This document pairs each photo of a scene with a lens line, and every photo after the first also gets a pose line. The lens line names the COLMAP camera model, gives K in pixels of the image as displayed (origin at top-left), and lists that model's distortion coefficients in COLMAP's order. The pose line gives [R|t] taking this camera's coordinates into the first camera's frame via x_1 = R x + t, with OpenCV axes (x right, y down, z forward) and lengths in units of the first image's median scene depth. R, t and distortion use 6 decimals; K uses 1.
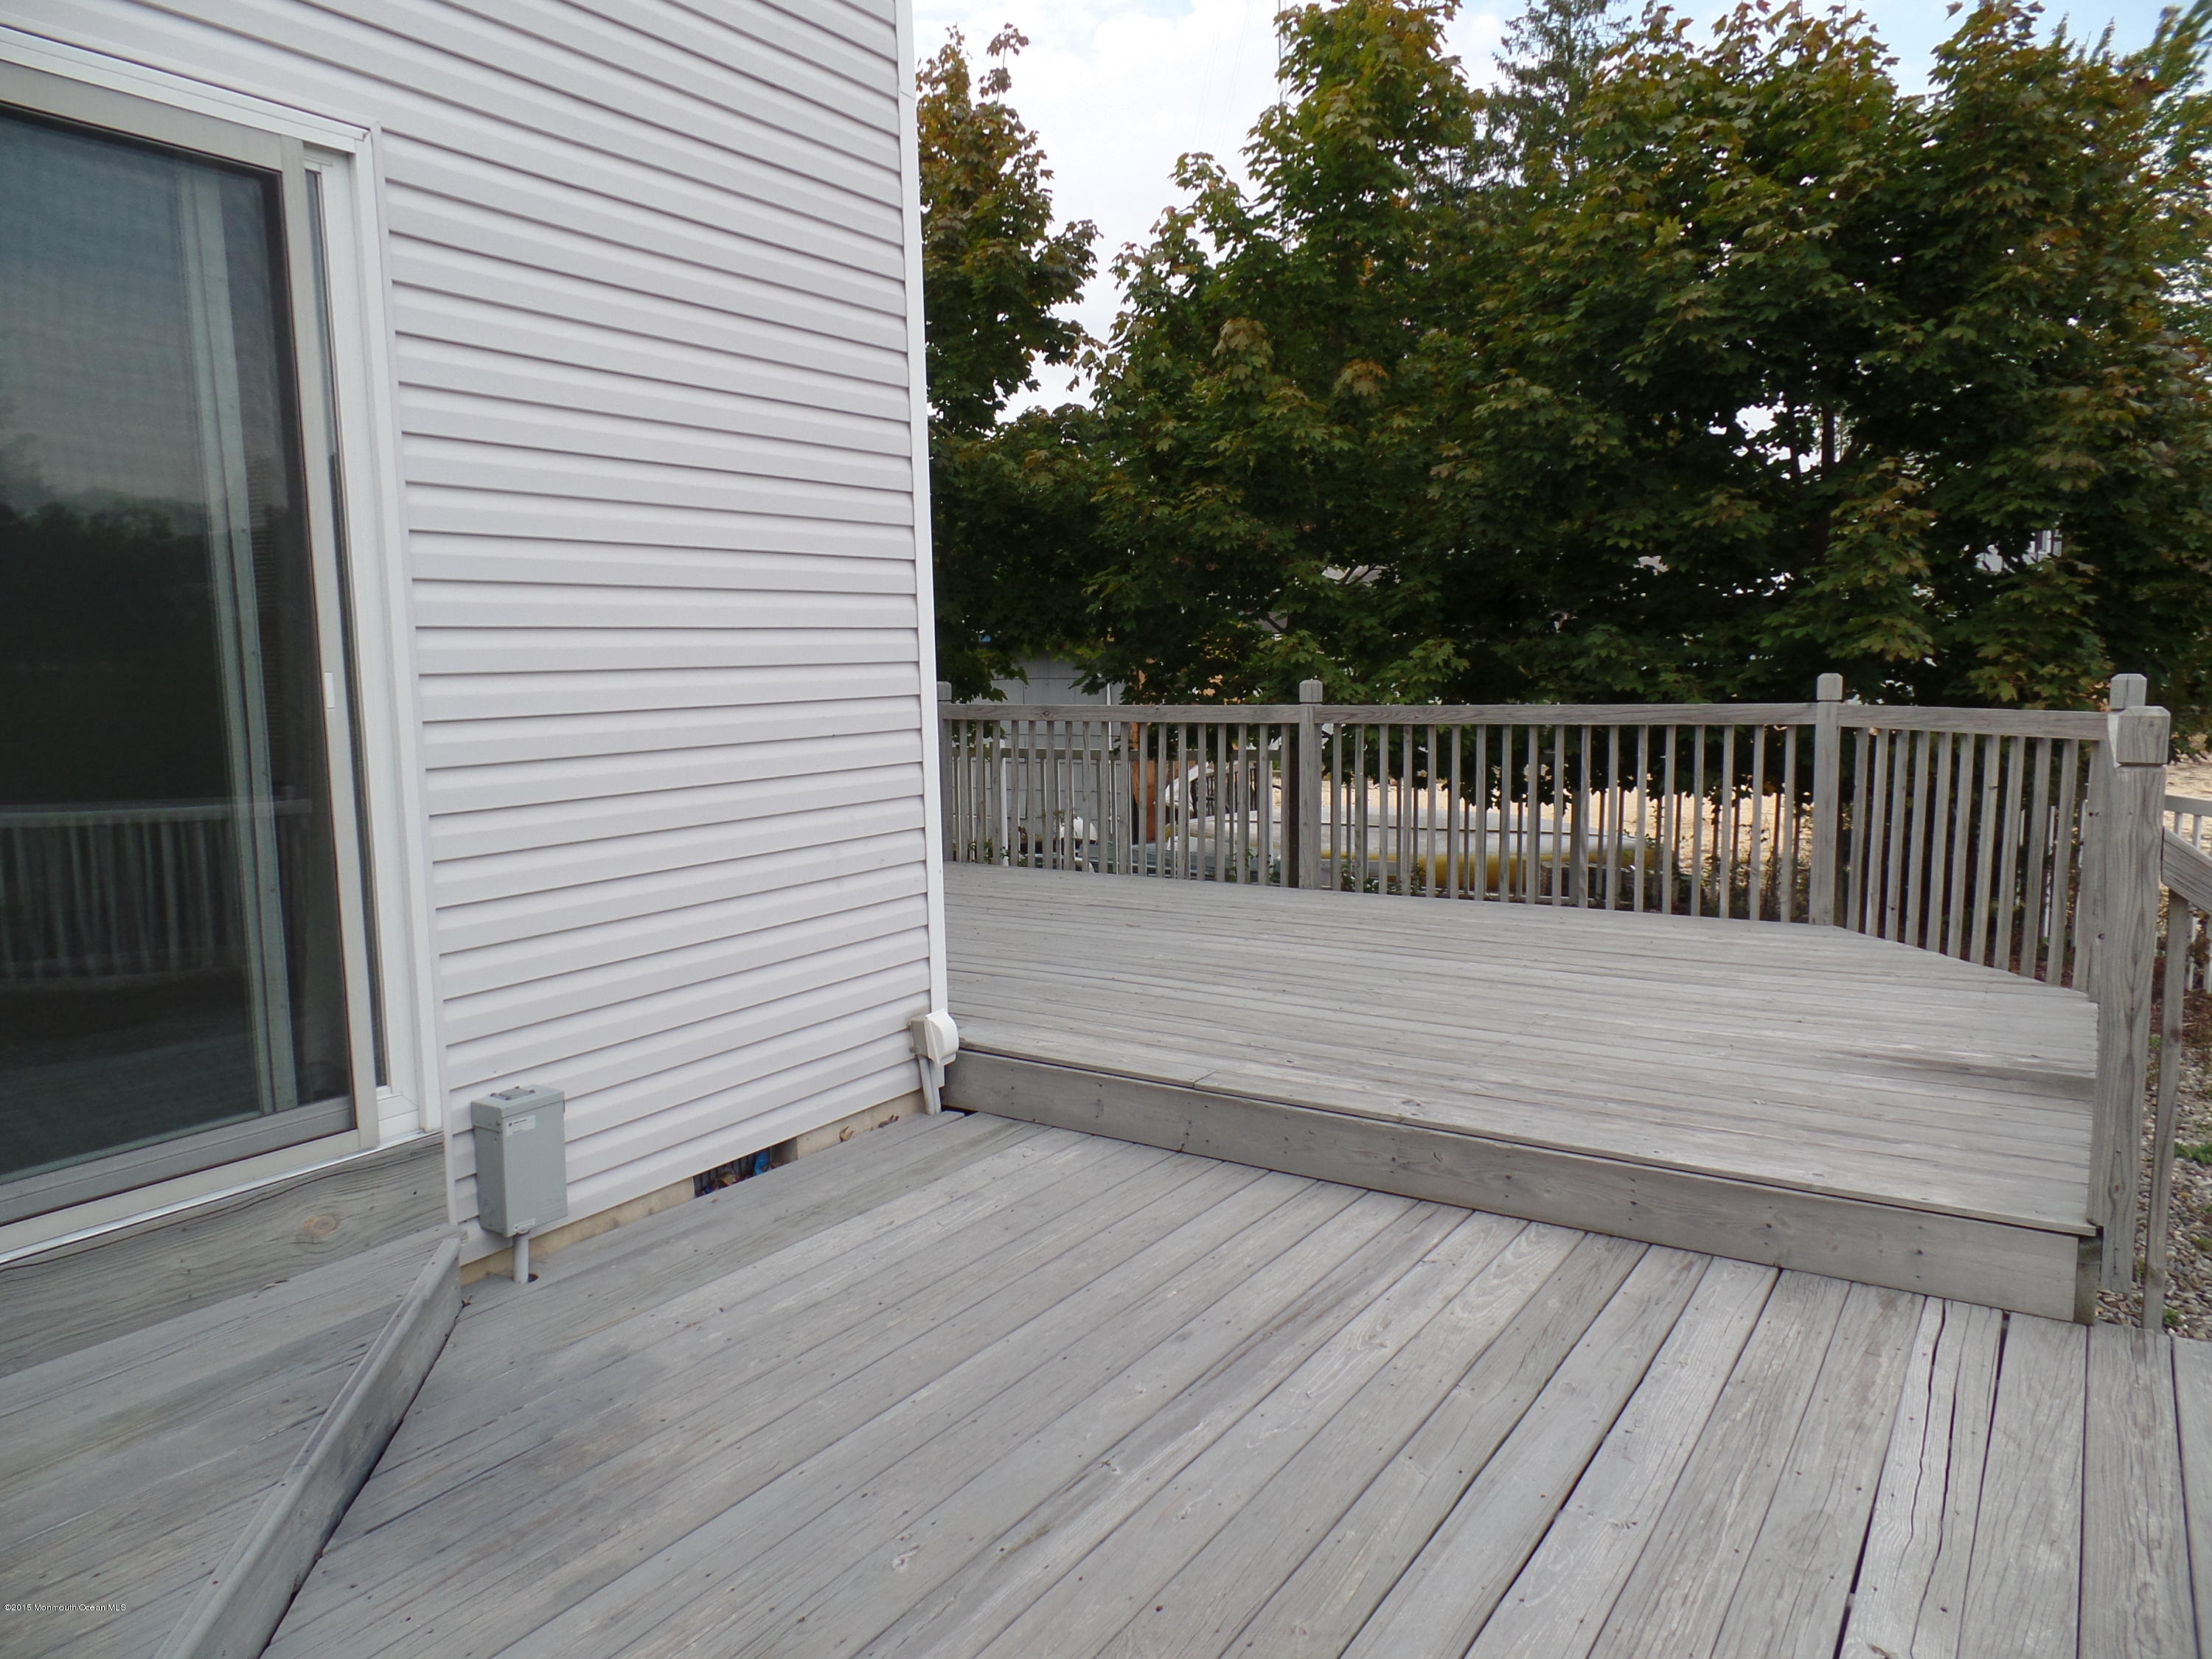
lens RADIAL K [[1521.9, 0, 1106.0], [0, 1521.9, 829.5], [0, 0, 1]] dist [0.009109, 0.007706]
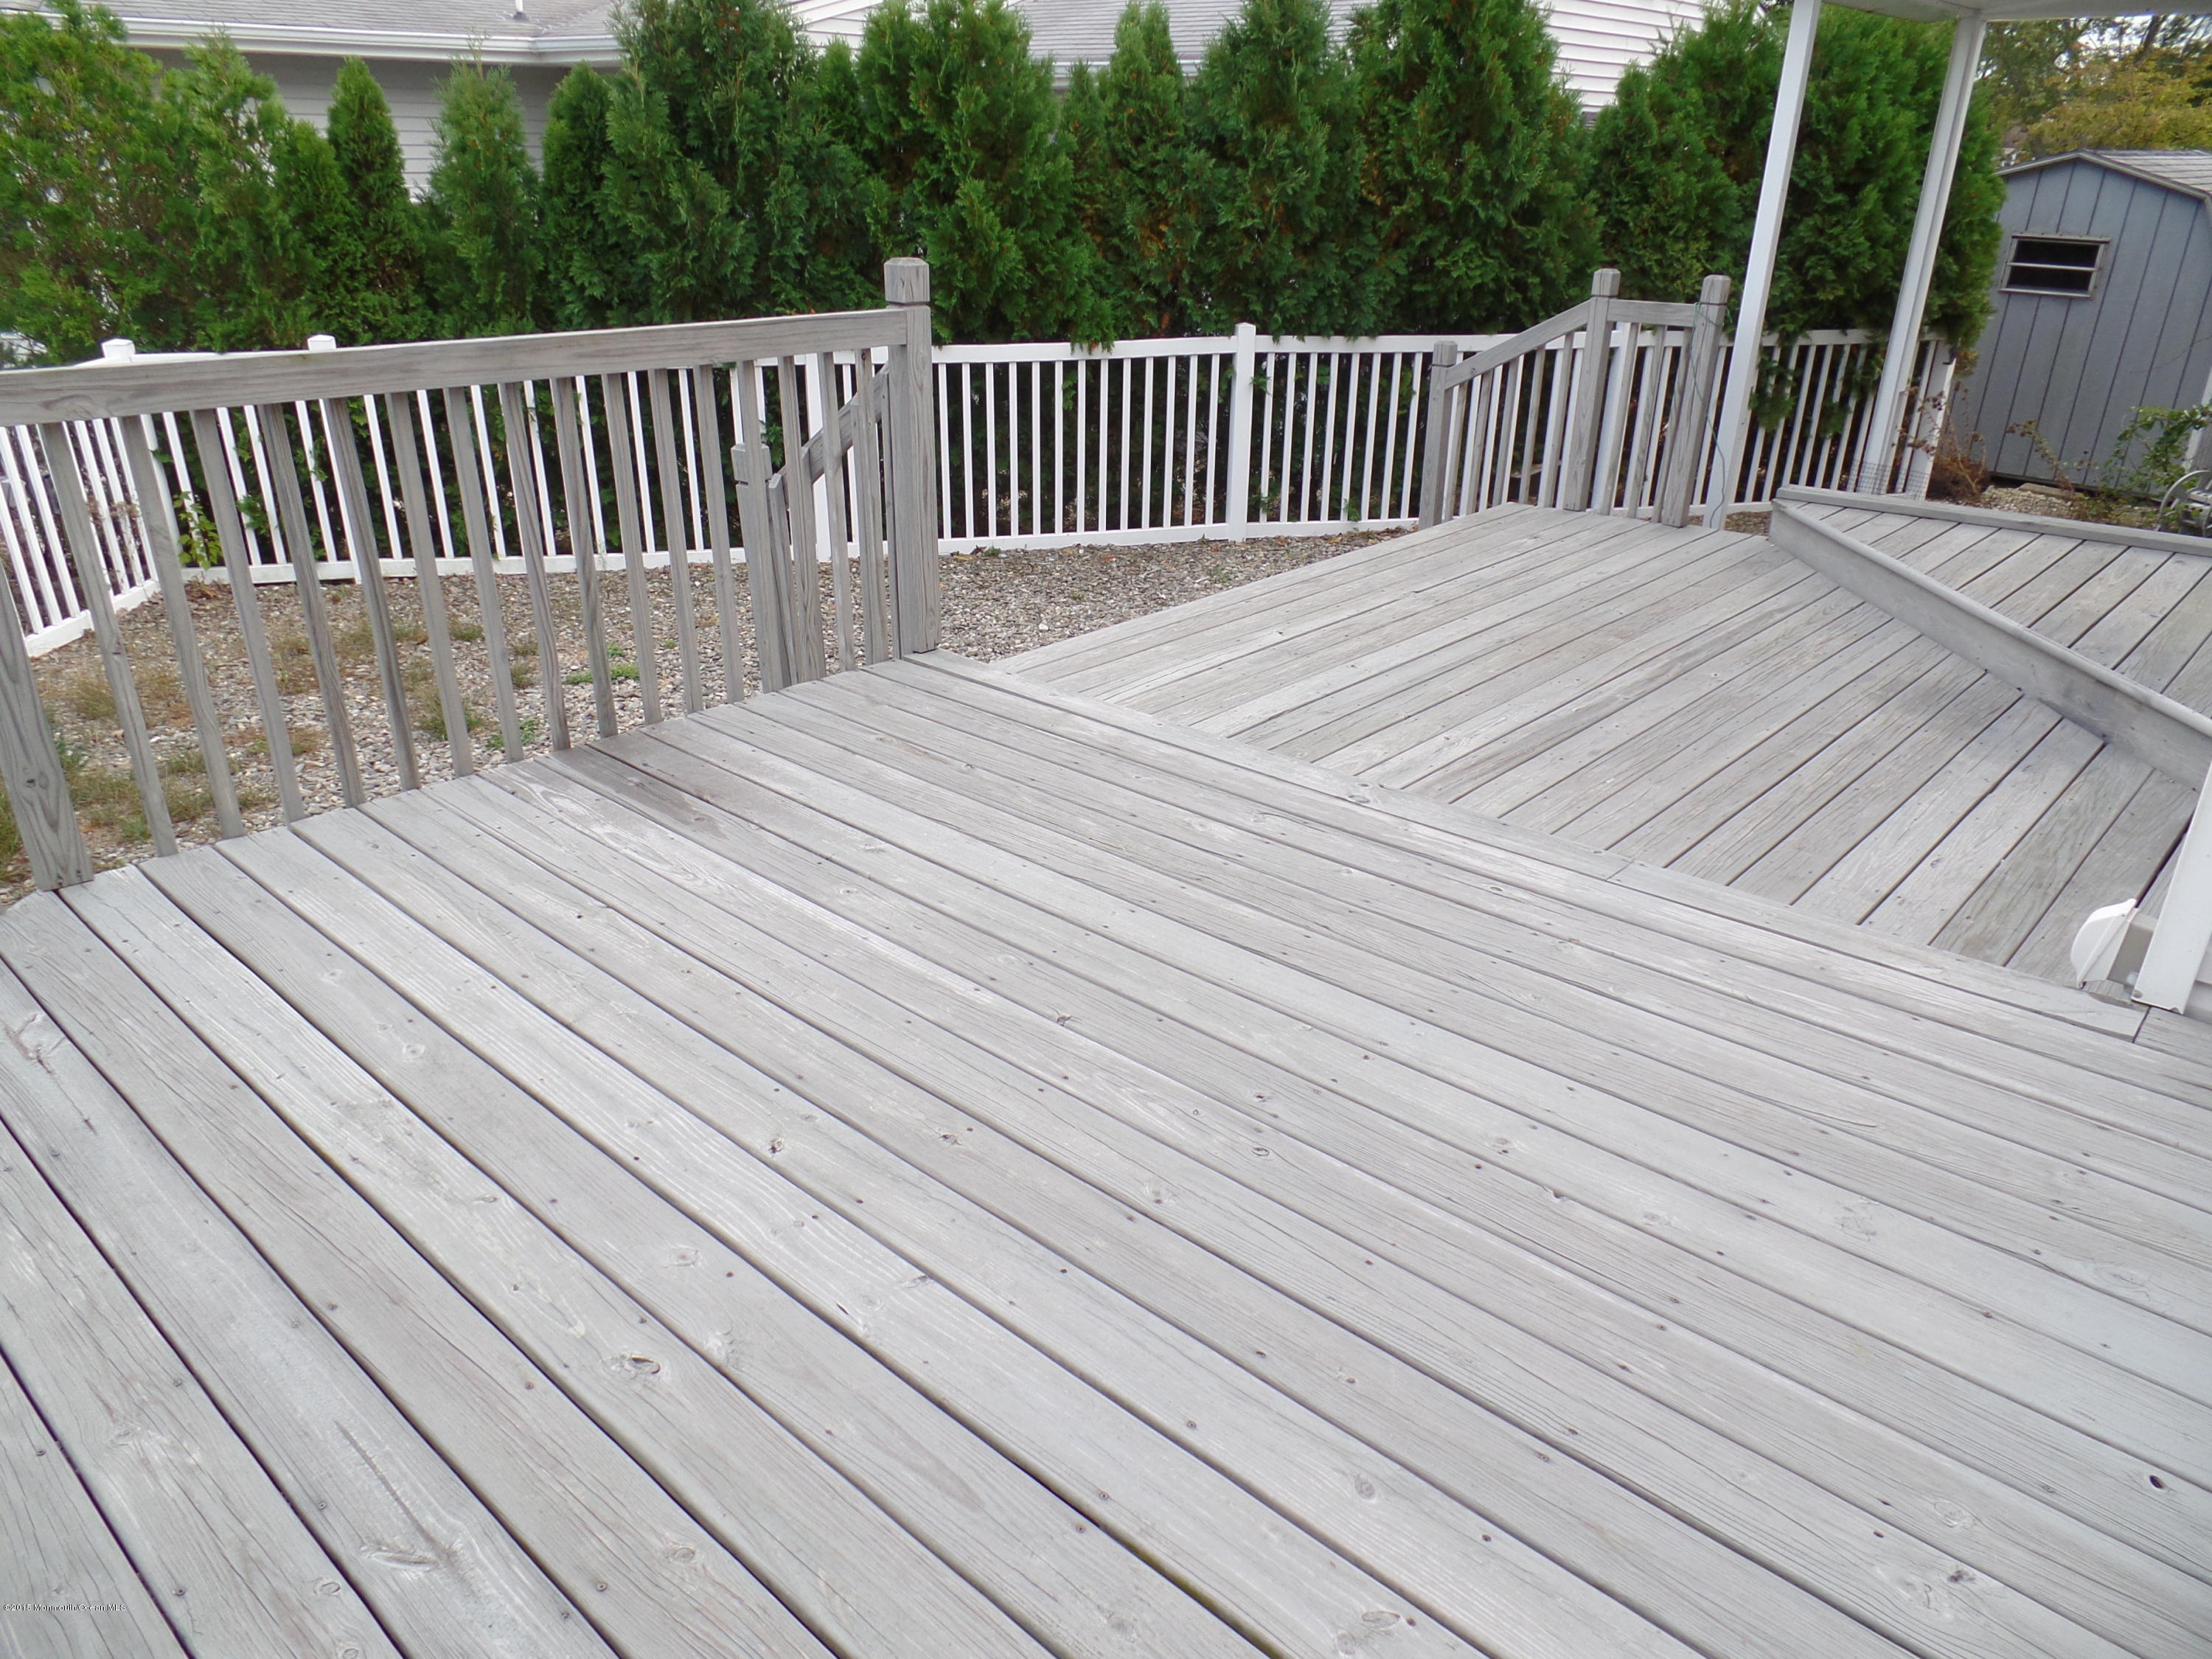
lens RADIAL K [[1521.9, 0, 1106.0], [0, 1521.9, 829.5], [0, 0, 1]] dist [0.009109, 0.007706]
pose [[-0.986989, -0.058359, 0.149824, 0.261644], [0.026051, 0.861456, 0.507164, -0.291352], [-0.158664, 0.504468, -0.848727, 2.162030]]
